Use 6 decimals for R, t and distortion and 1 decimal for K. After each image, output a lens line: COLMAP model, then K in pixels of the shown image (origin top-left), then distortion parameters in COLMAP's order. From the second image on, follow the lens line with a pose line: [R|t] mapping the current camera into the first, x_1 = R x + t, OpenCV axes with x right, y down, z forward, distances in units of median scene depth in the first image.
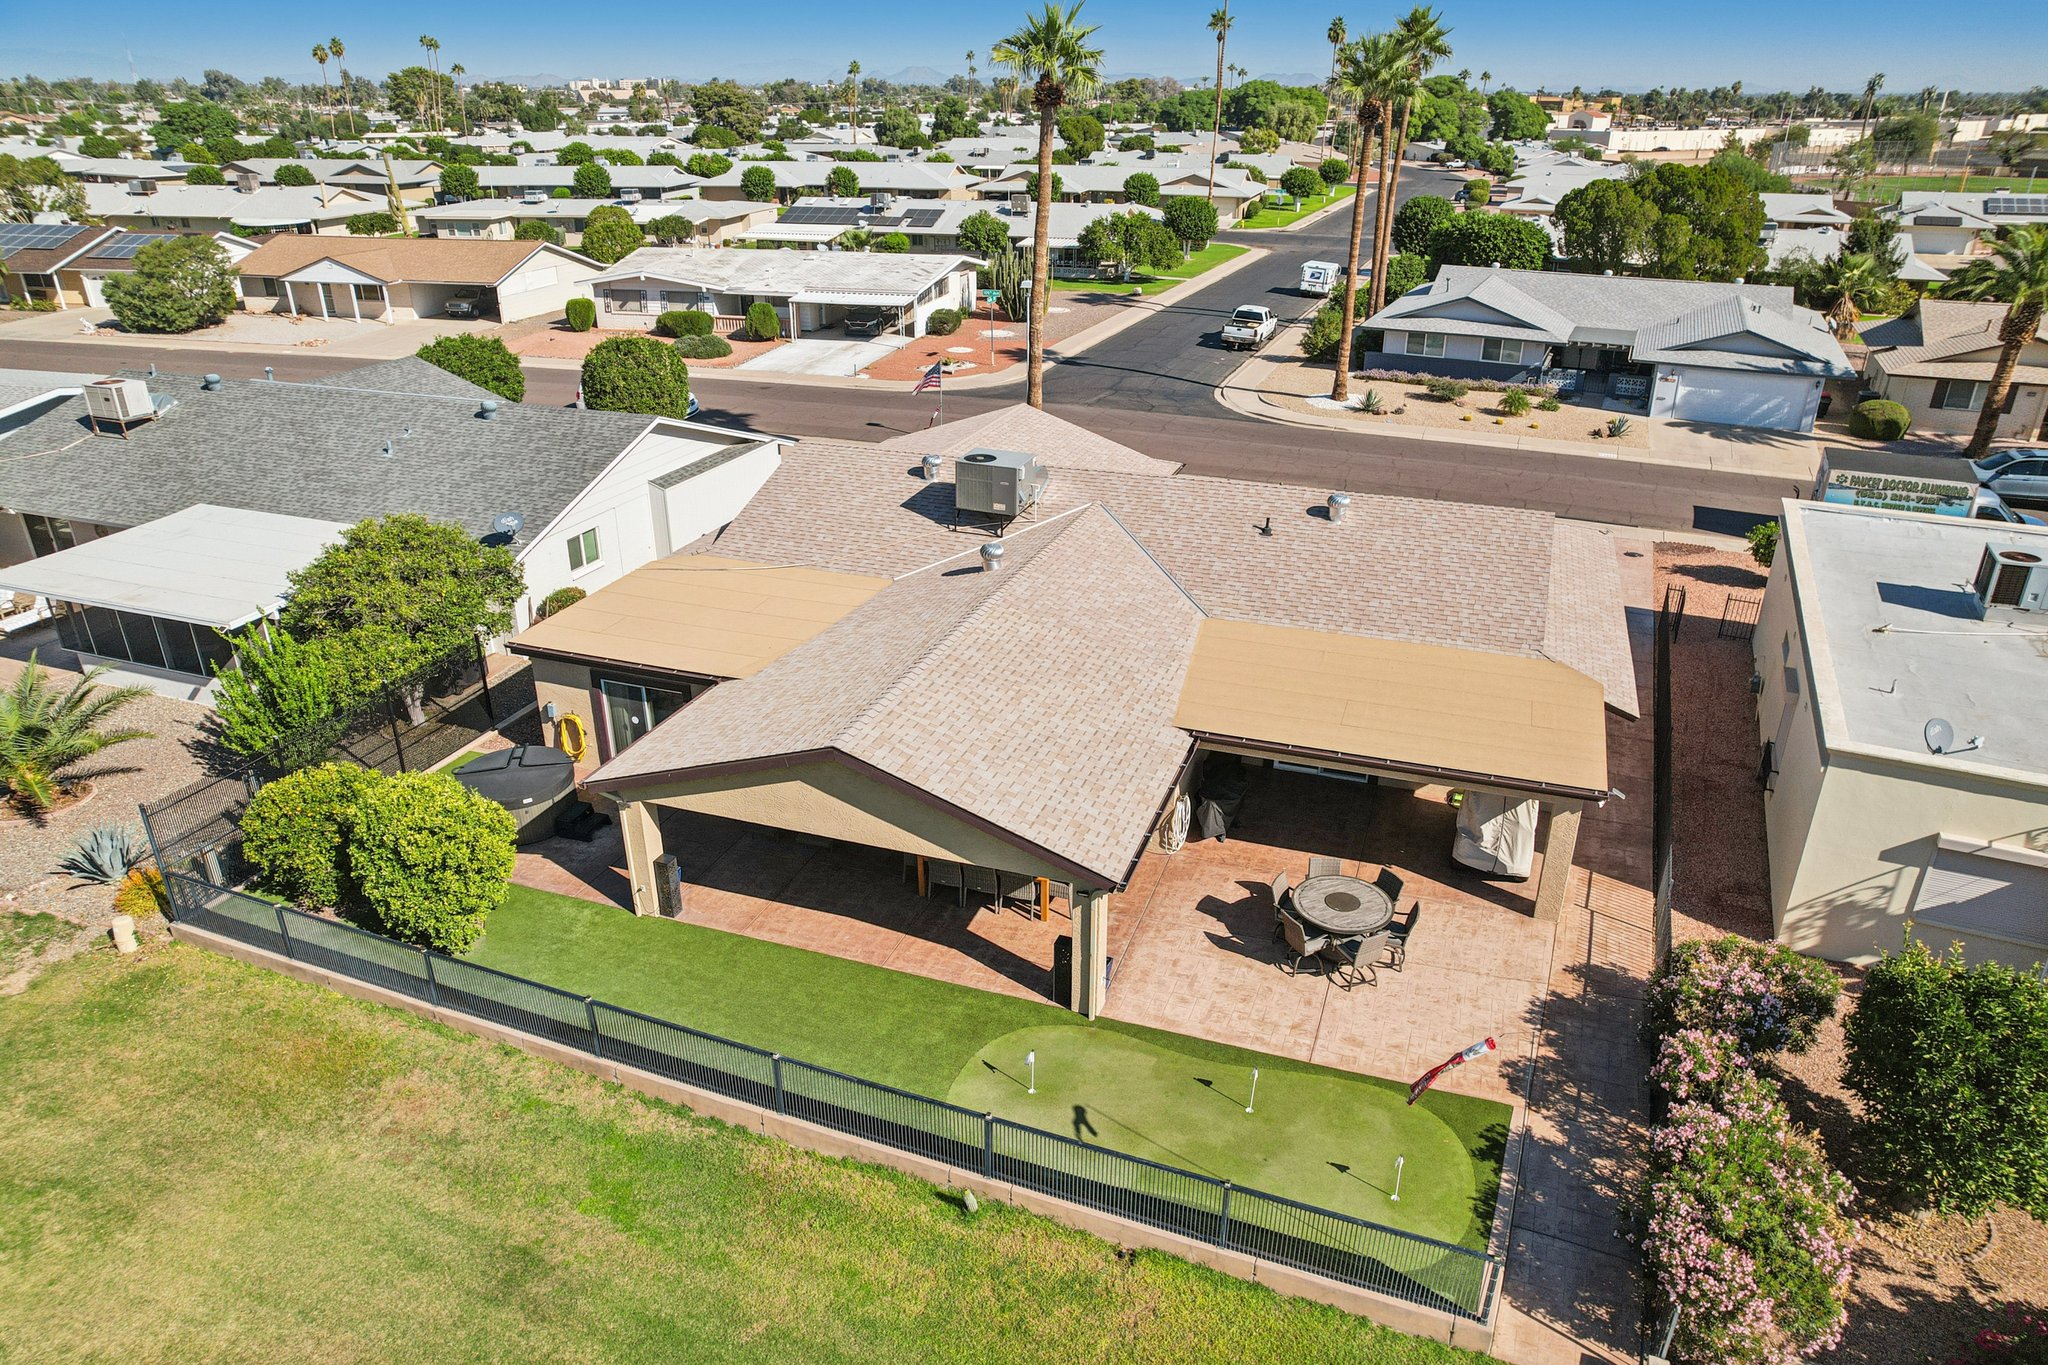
lens RADIAL K [[1305.0, 0, 1039.1], [0, 1305.0, 691.8], [0, 0, 1]] dist [-0.078188, 0.066569]
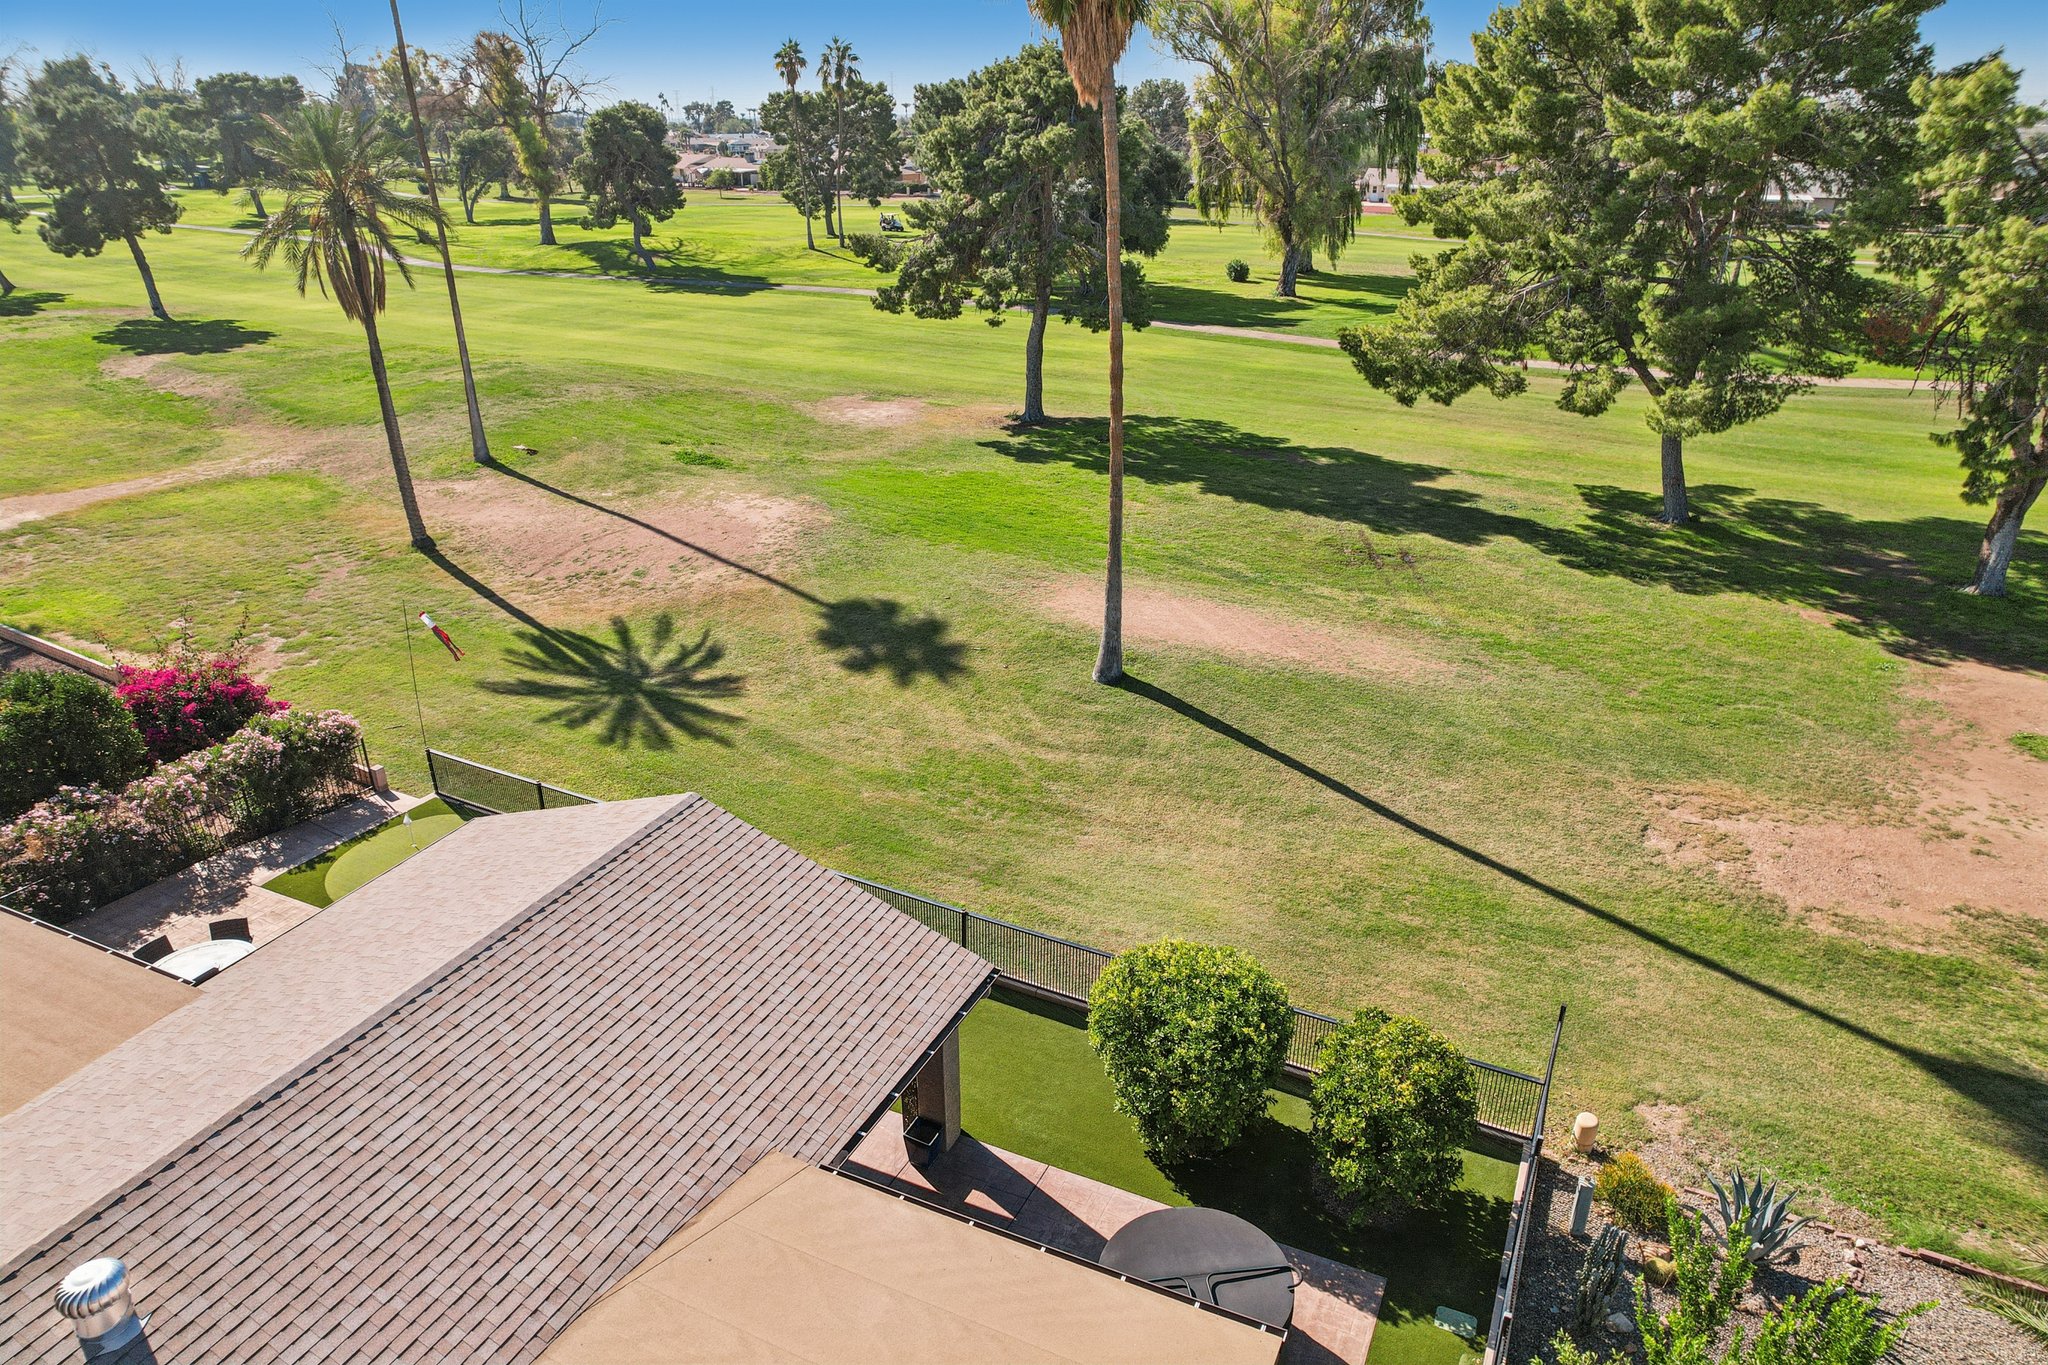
lens RADIAL K [[1305.0, 0, 1025.9], [0, 1305.0, 689.6], [0, 0, 1]] dist [-0.078188, 0.066569]
pose [[-0.995384, -0.037910, 0.088169, -0.161107], [0.041834, 0.655429, 0.754097, -0.238106], [-0.086377, 0.754305, -0.650817, 0.516871]]
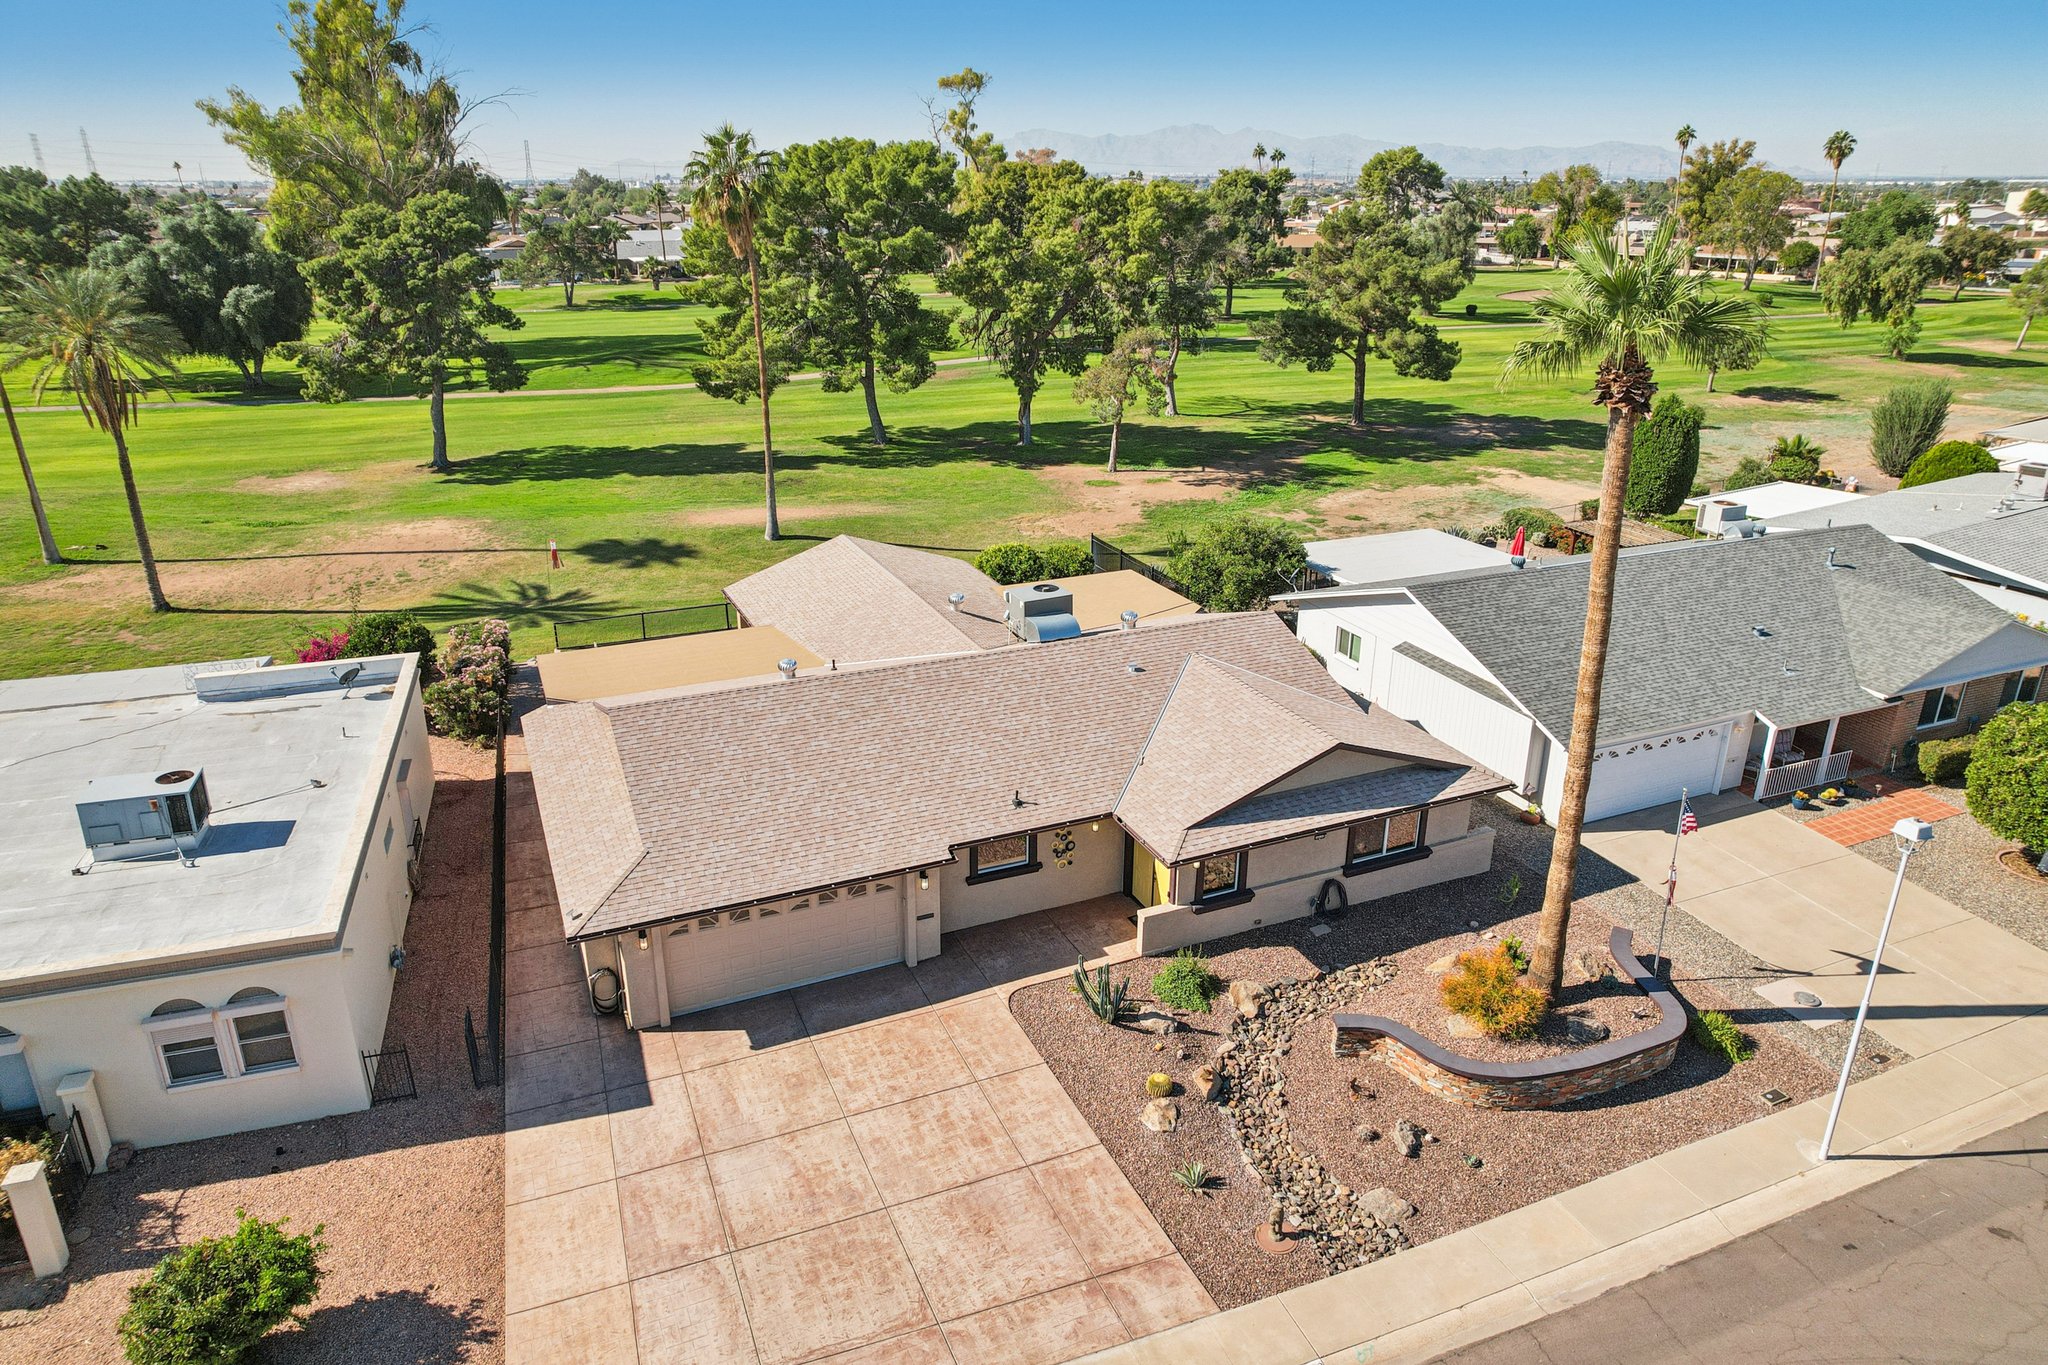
lens RADIAL K [[1305.0, 0, 1009.2], [0, 1305.0, 671.5], [0, 0, 1]] dist [-0.078188, 0.066569]
pose [[-0.730104, 0.243651, -0.638421, 0.415397], [-0.289758, 0.735732, 0.612159, -0.455827], [0.618860, 0.631928, -0.466561, 0.840109]]
